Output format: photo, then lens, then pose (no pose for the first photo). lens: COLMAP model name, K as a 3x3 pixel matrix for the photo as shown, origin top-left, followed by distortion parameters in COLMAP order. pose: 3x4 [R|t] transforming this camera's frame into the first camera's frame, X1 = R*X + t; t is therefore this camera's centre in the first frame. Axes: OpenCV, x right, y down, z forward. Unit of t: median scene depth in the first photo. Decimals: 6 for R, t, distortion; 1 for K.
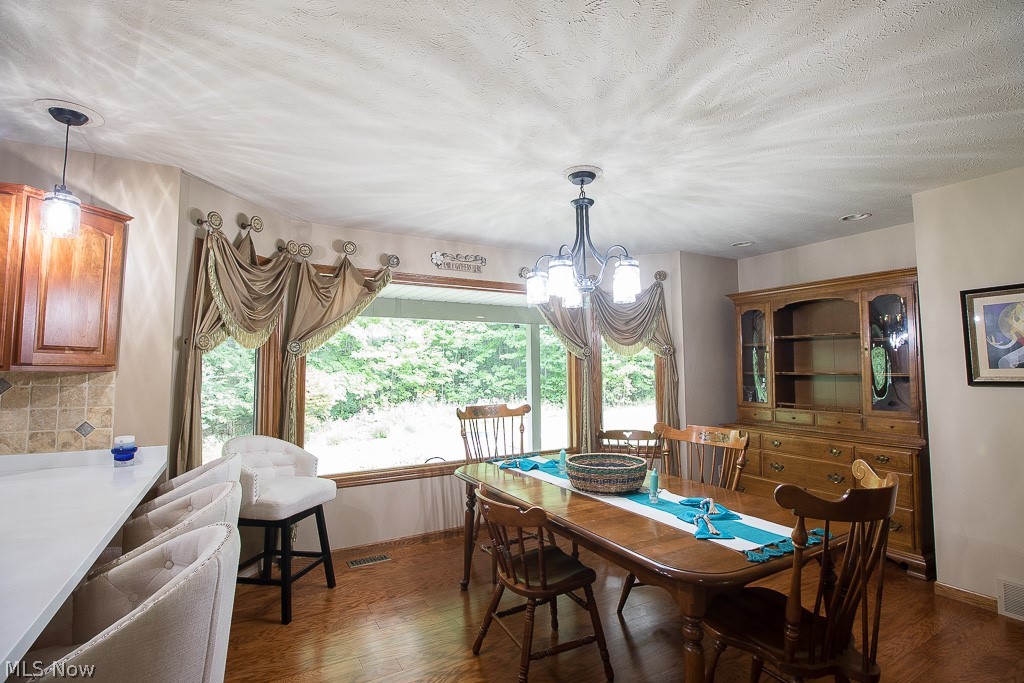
lens RADIAL K [[476.2, 0, 511.7], [0, 476.2, 332.2], [0, 0, 1]] dist [0.000418, -0.000011]
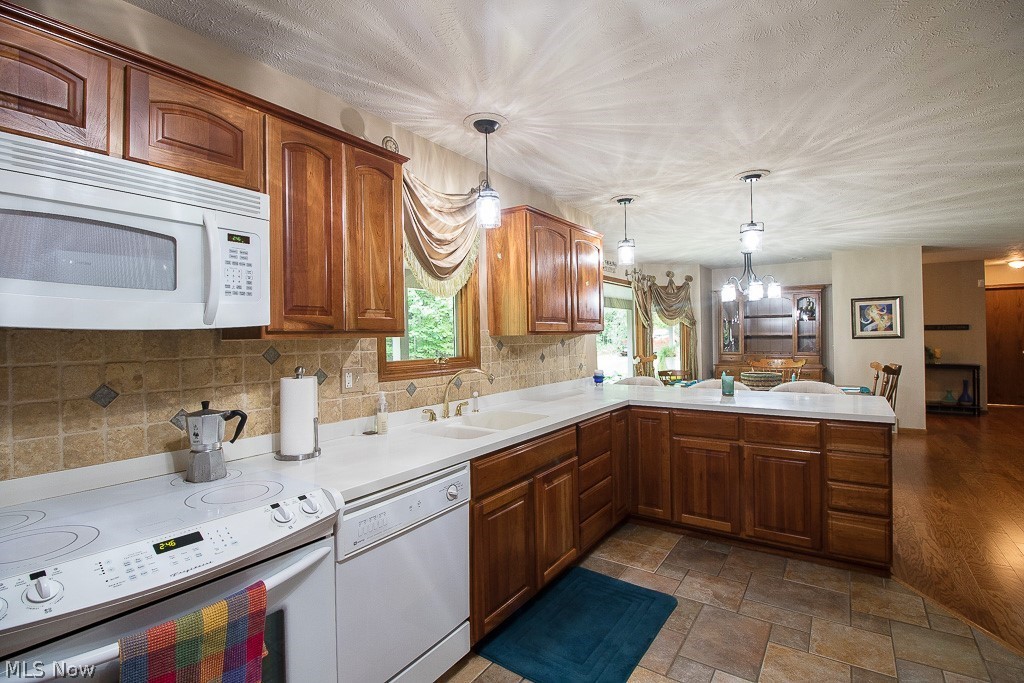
lens RADIAL K [[476.2, 0, 511.7], [0, 476.2, 332.2], [0, 0, 1]] dist [0.000418, -0.000011]
pose [[0.907253, -0.000707, 0.420584, -1.577599], [-0.025448, 0.998074, 0.056572, -0.012083], [-0.419814, -0.062028, 0.905488, -0.437229]]
